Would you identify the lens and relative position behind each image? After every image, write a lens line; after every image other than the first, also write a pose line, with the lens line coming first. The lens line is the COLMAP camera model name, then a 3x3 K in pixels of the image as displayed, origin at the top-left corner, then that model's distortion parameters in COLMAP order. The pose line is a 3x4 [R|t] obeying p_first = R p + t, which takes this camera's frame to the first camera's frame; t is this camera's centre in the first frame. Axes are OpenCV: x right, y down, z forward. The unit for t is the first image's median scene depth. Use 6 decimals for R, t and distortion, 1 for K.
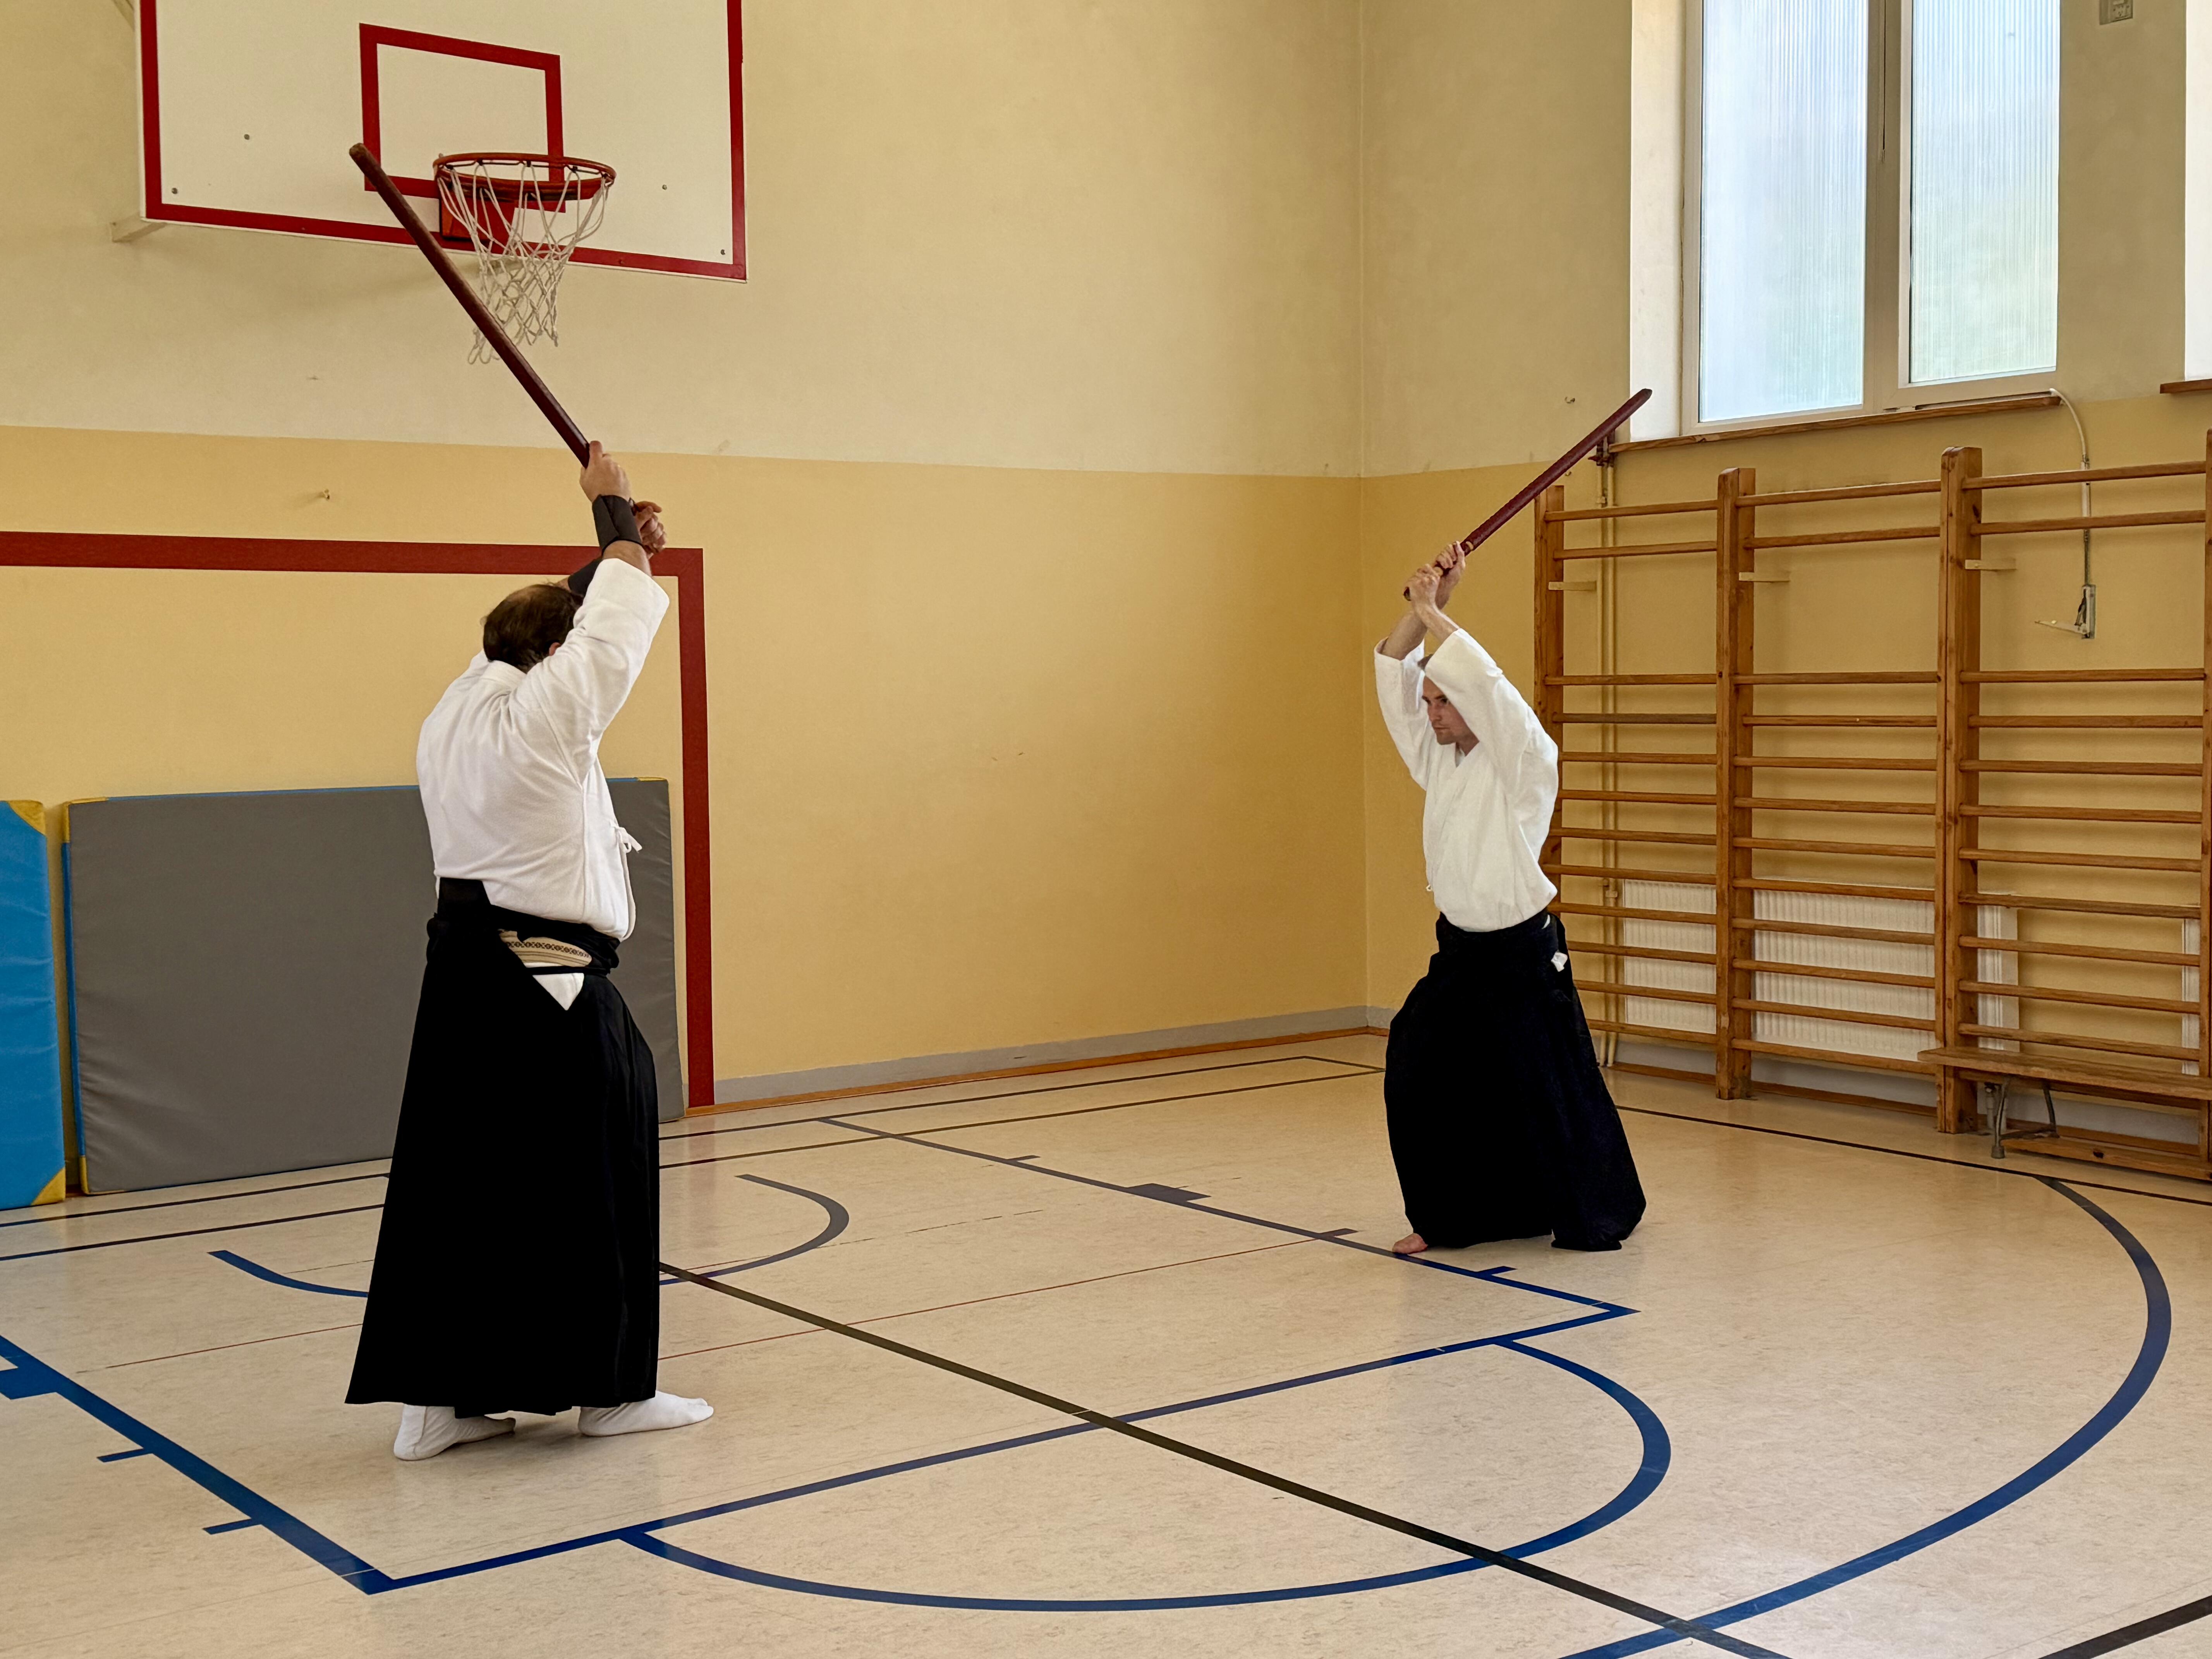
lens RADIAL K [[2720.9, 0, 1106.0], [0, 2720.9, 829.5], [0, 0, 1]] dist [0.142509, -0.005091]
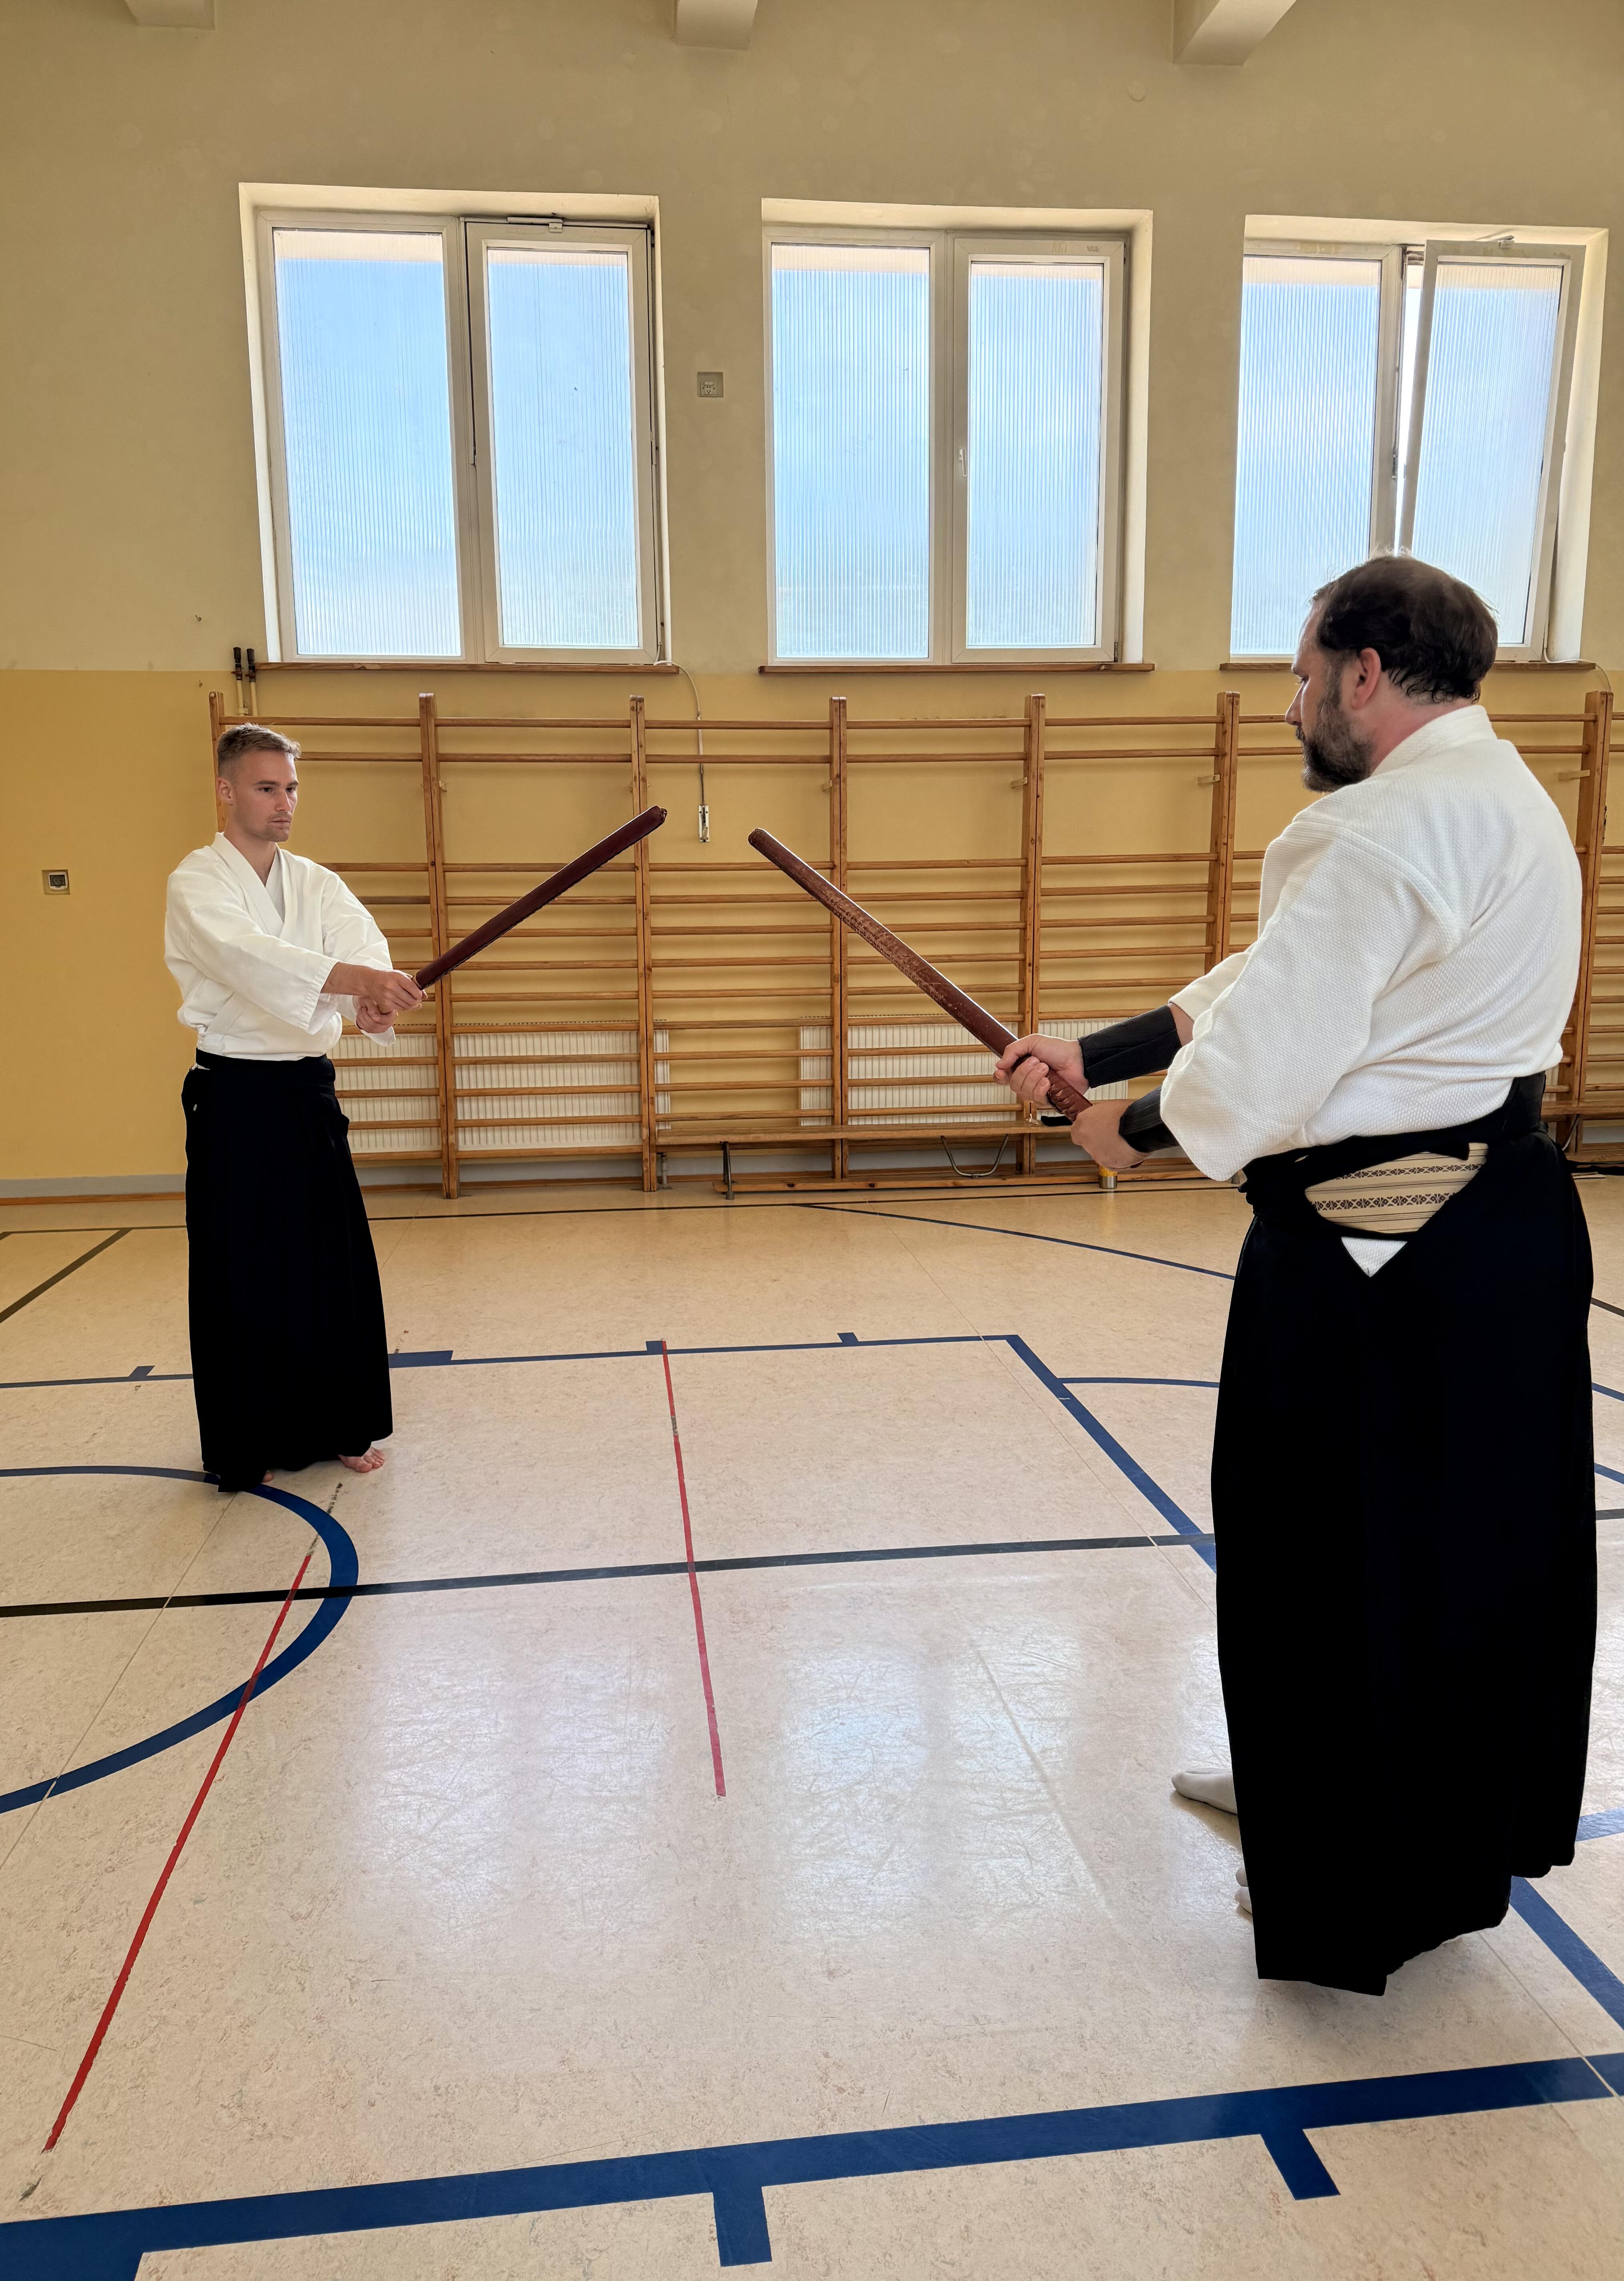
lens RADIAL K [[1633.4, 0, 812.0], [0, 1633.4, 1140.5], [0, 0, 1]] dist [0.055992, -0.117560]
pose [[0.492528, -0.138587, 0.859191, -0.373678], [0.050338, 0.990123, 0.130850, -0.022293], [-0.868840, -0.021197, 0.494640, 0.513068]]
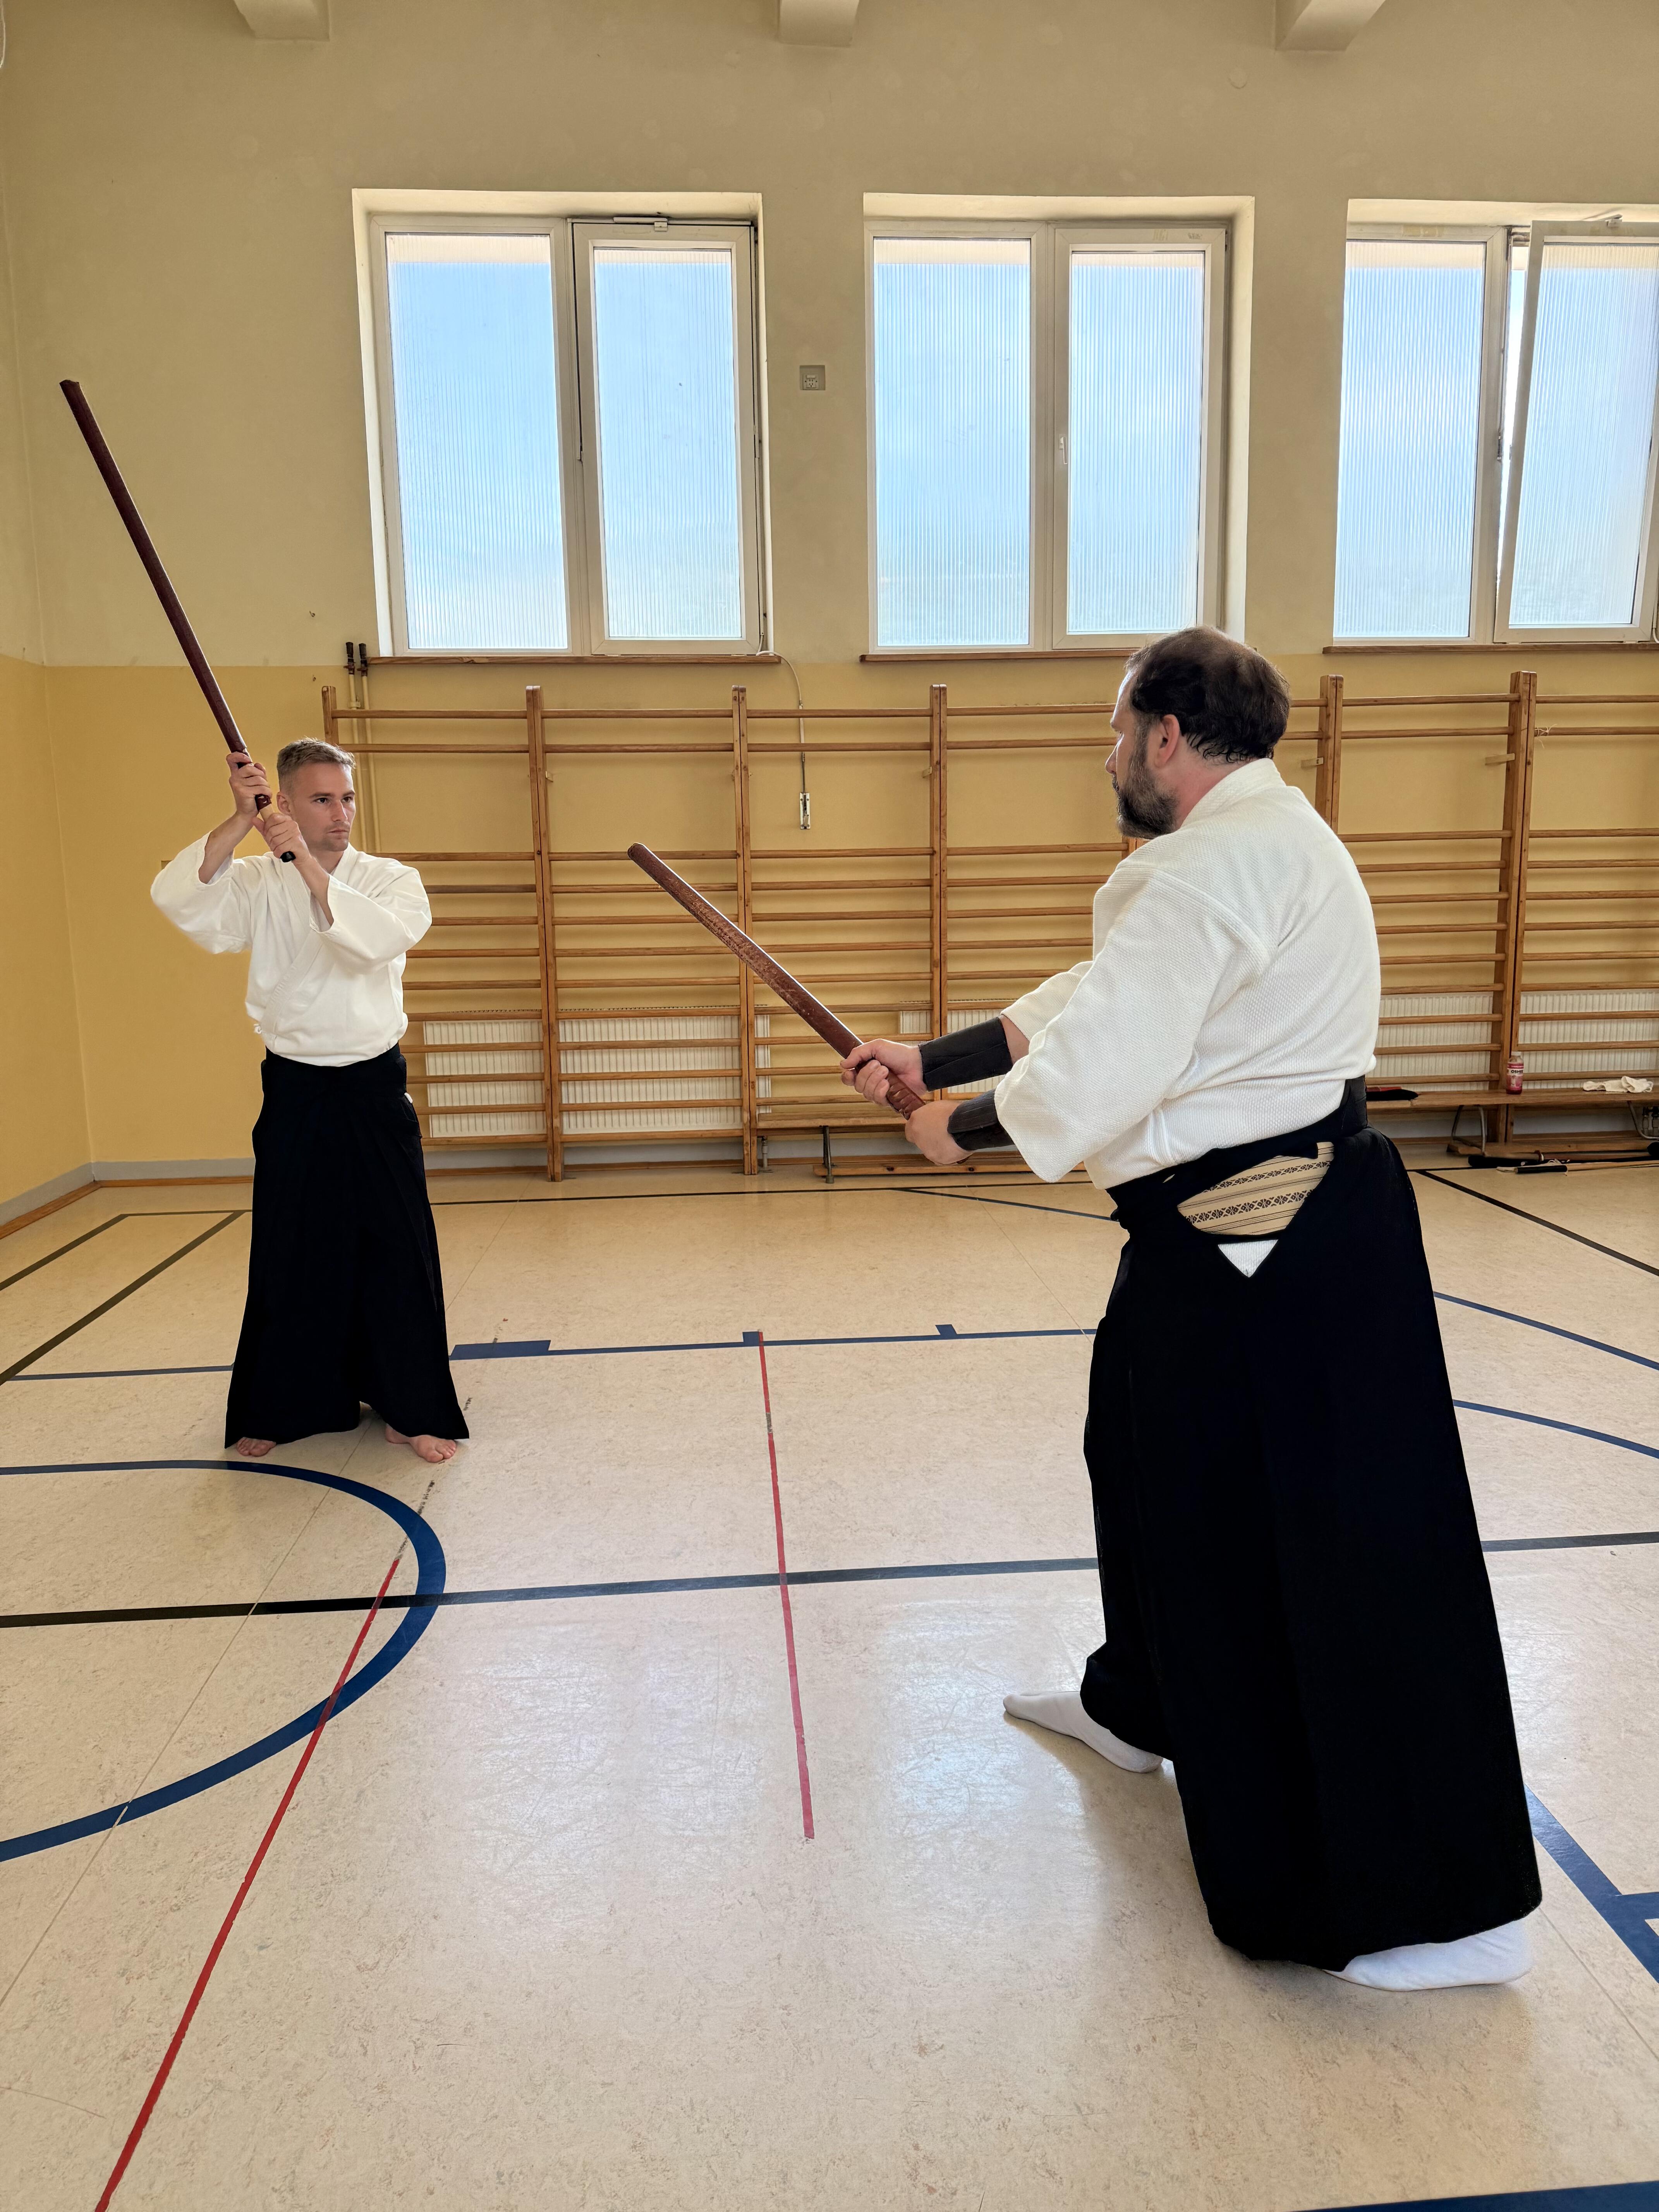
lens RADIAL K [[1589.4, 0, 835.6], [0, 1589.4, 1101.0], [0, 0, 1]] dist [0.049254, -0.108478]
pose [[0.534444, -0.130155, 0.835122, -0.356683], [0.054136, 0.991315, 0.119852, -0.025247], [-0.843468, -0.018844, 0.536848, 0.521198]]
